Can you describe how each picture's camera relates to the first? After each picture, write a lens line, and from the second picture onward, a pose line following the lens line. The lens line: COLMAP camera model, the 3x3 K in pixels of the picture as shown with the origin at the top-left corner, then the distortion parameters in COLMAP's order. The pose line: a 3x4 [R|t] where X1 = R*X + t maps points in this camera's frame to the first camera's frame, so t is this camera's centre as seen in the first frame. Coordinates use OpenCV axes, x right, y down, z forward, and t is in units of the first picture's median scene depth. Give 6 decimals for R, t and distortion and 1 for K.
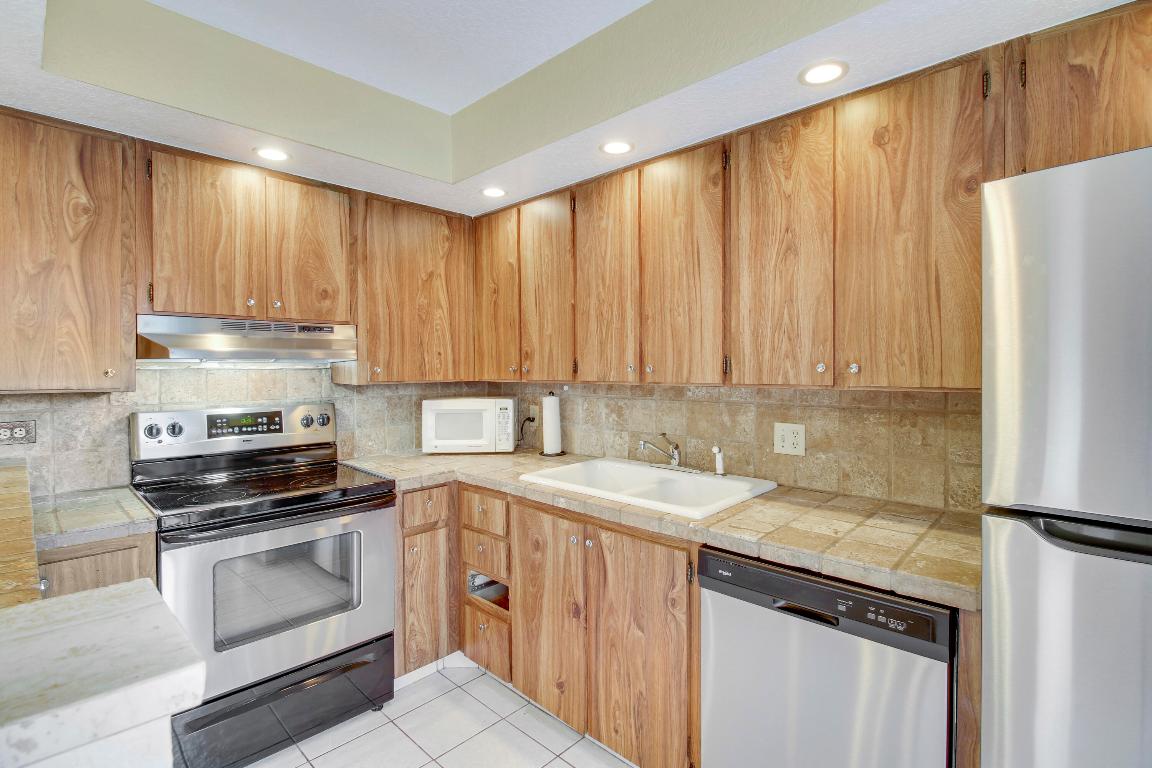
lens RADIAL K [[520.0, 0, 574.1], [0, 520.0, 370.4], [0, 0, 1]] dist [-0.000980, -0.000596]
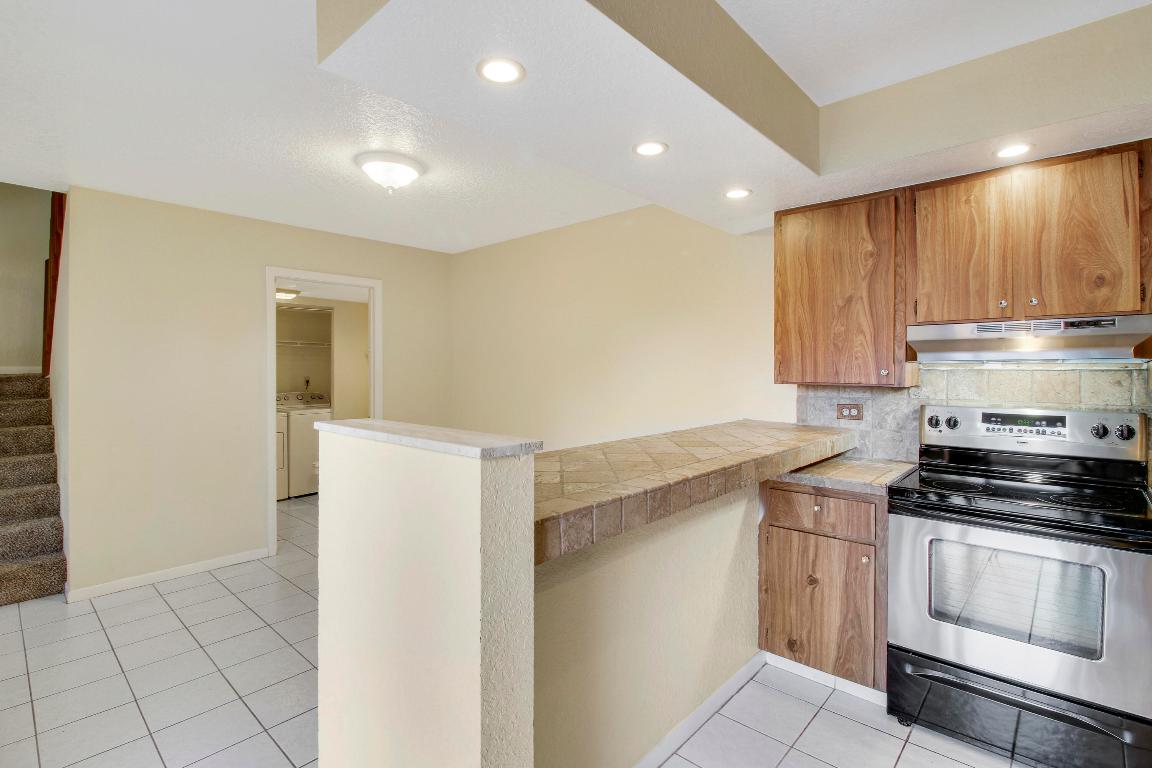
lens RADIAL K [[542.6, 0, 582.1], [0, 542.6, 366.1], [0, 0, 1]] dist [-0.002298, -0.001321]
pose [[0.047699, 0.002874, -0.998858, 0.409263], [-0.000904, 0.999996, 0.002834, -0.013879], [0.998861, 0.000768, 0.047702, 0.143660]]
